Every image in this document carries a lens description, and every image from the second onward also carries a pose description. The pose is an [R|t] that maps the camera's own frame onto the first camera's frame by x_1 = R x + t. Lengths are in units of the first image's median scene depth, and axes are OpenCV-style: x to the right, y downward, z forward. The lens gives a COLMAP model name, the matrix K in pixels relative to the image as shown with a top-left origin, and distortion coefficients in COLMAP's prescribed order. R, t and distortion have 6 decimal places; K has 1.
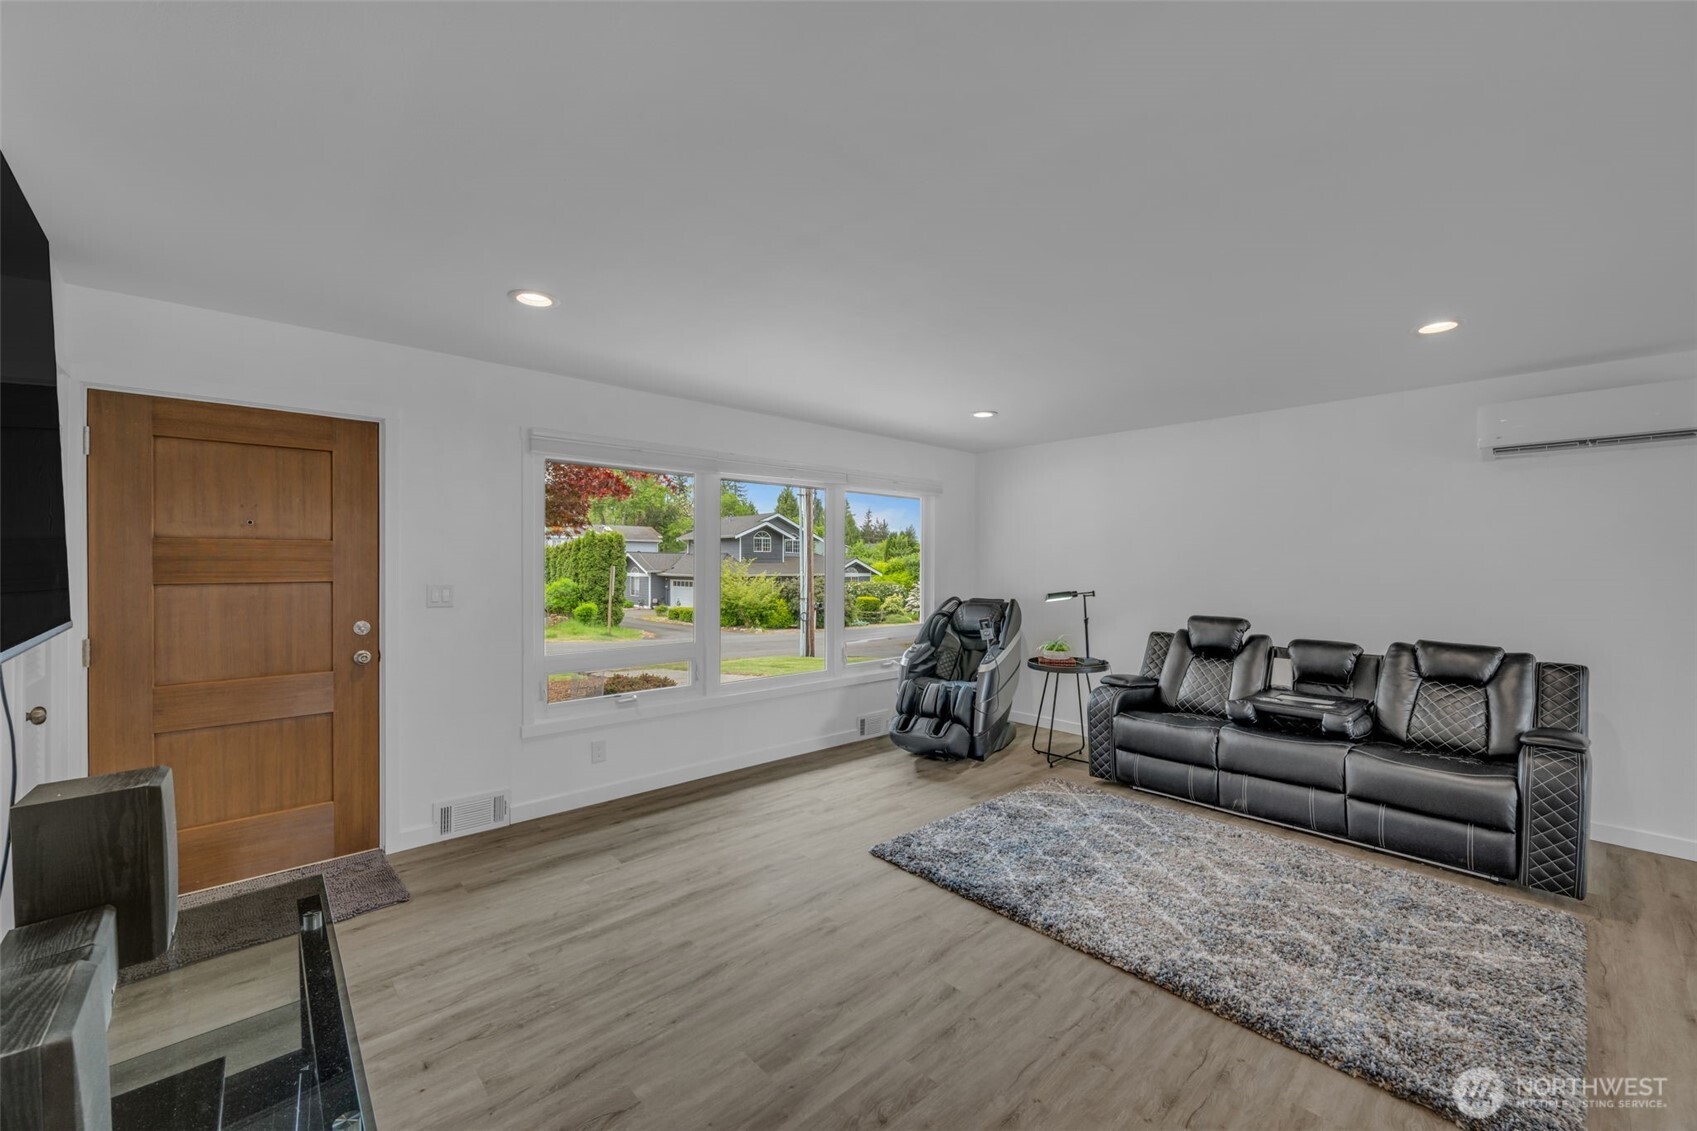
lens RADIAL K [[669.0, 0, 851.0], [0, 669.0, 568.2], [0, 0, 1]] dist [-0.000508, -0.000319]
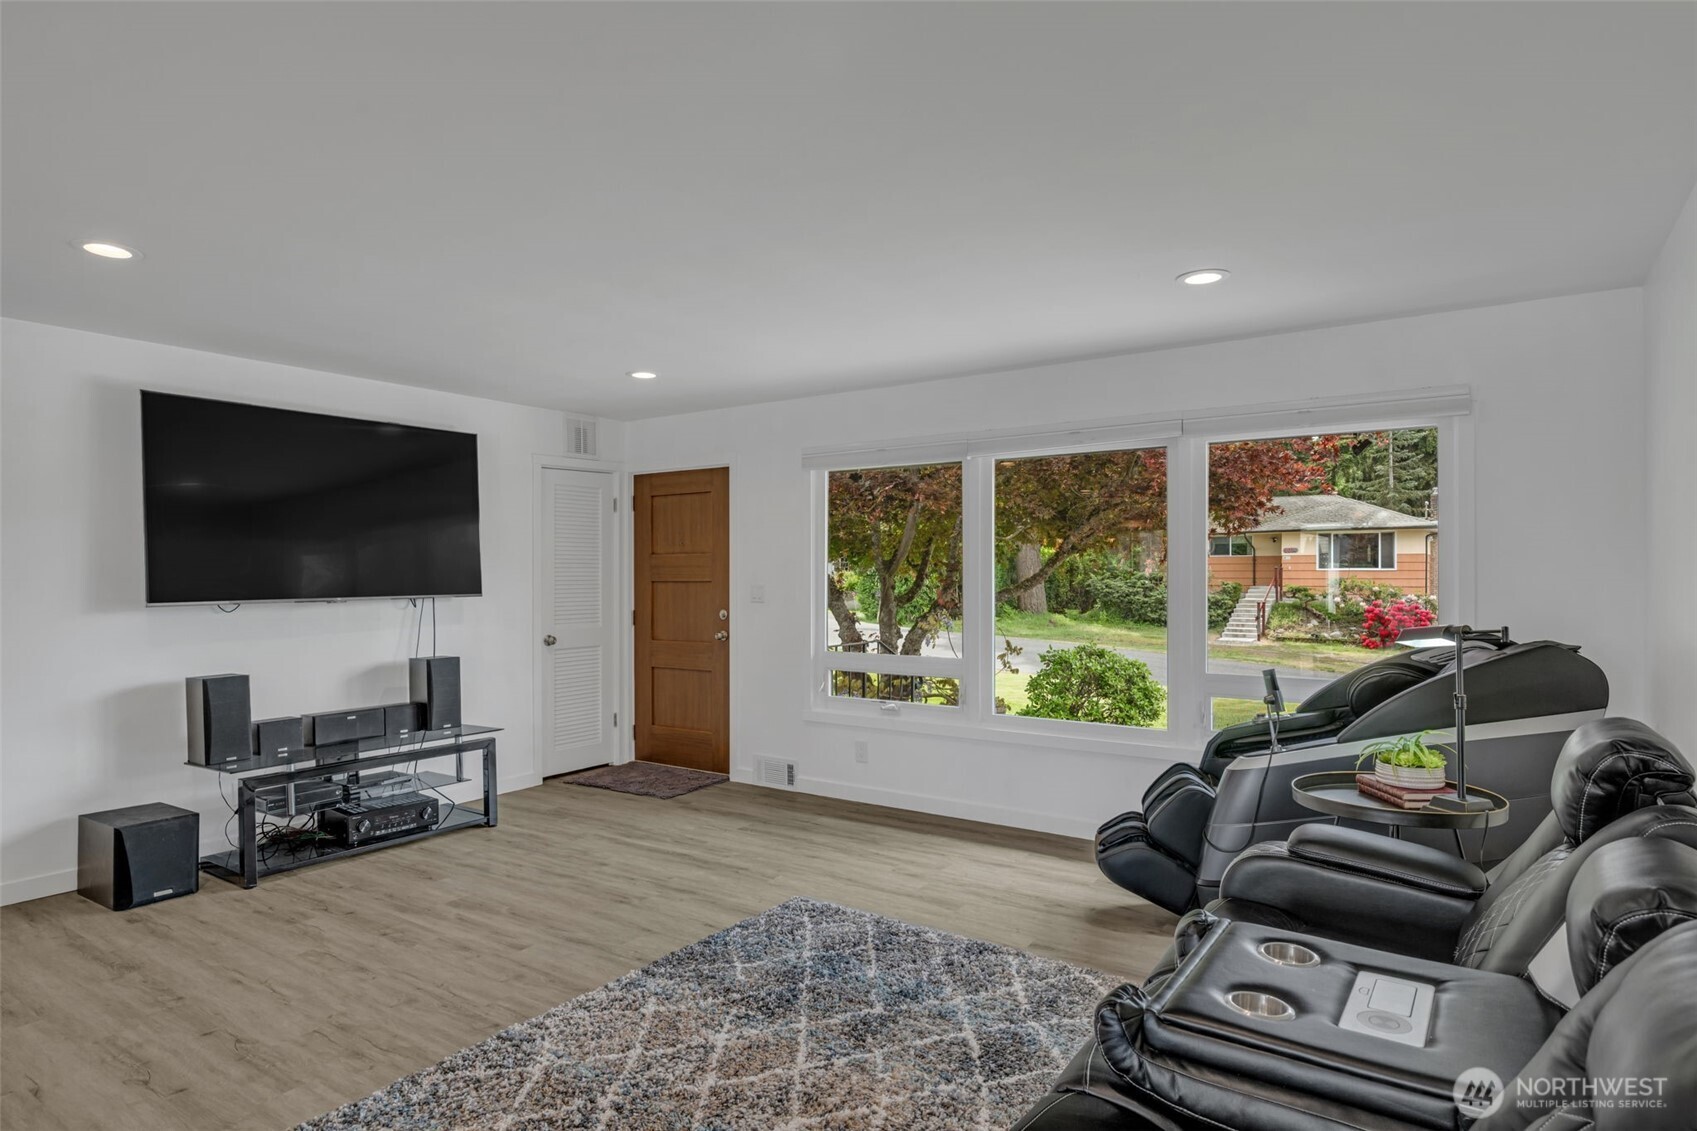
lens RADIAL K [[937.6, 0, 857.8], [0, 937.6, 574.4], [0, 0, 1]] dist [0.000798, 0.000553]
pose [[0.225875, -0.001604, -0.974155, 0.973181], [-0.000222, 0.999999, -0.001698, 0.006240], [0.974156, 0.000600, 0.225875, 0.645116]]
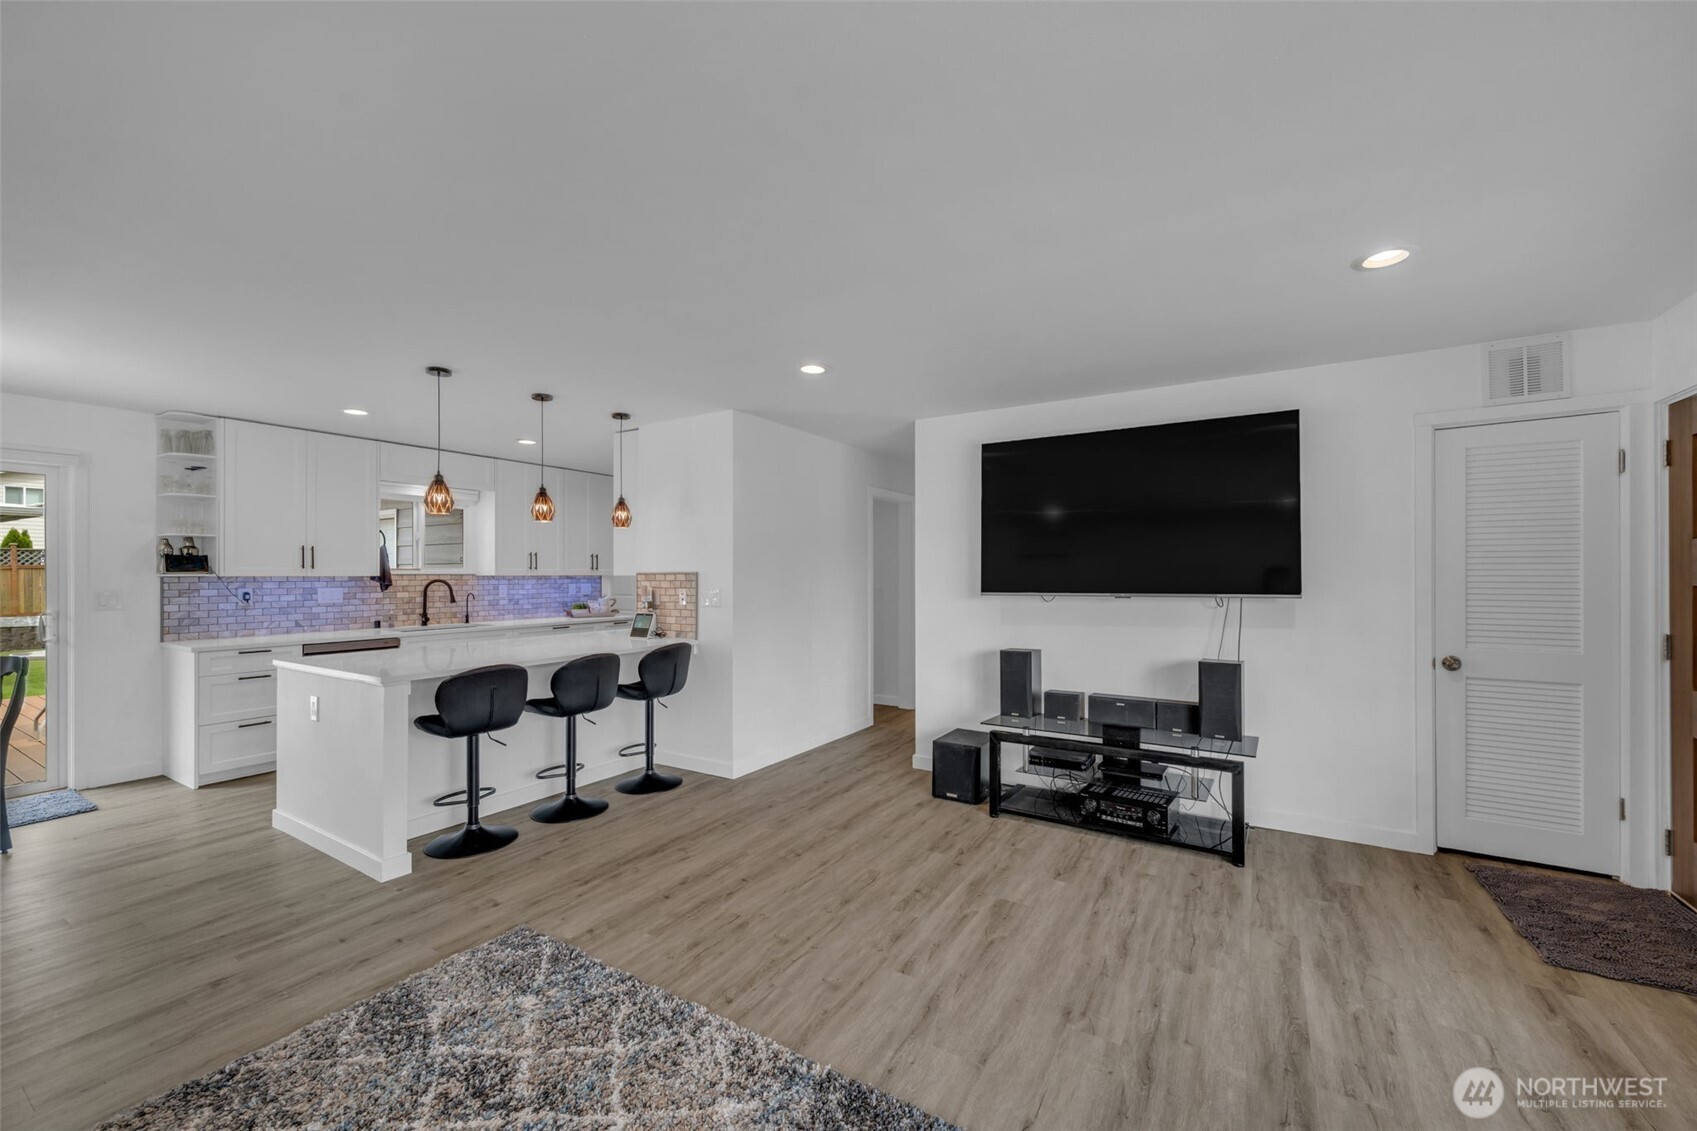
lens RADIAL K [[669.0, 0, 847.9], [0, 669.0, 570.5], [0, 0, 1]] dist [-0.000508, -0.000319]
pose [[-0.962938, -0.002364, -0.269713, 0.281208], [-0.002620, 0.999996, 0.000589, 0.002512], [0.269711, 0.001274, -0.962941, 1.071922]]
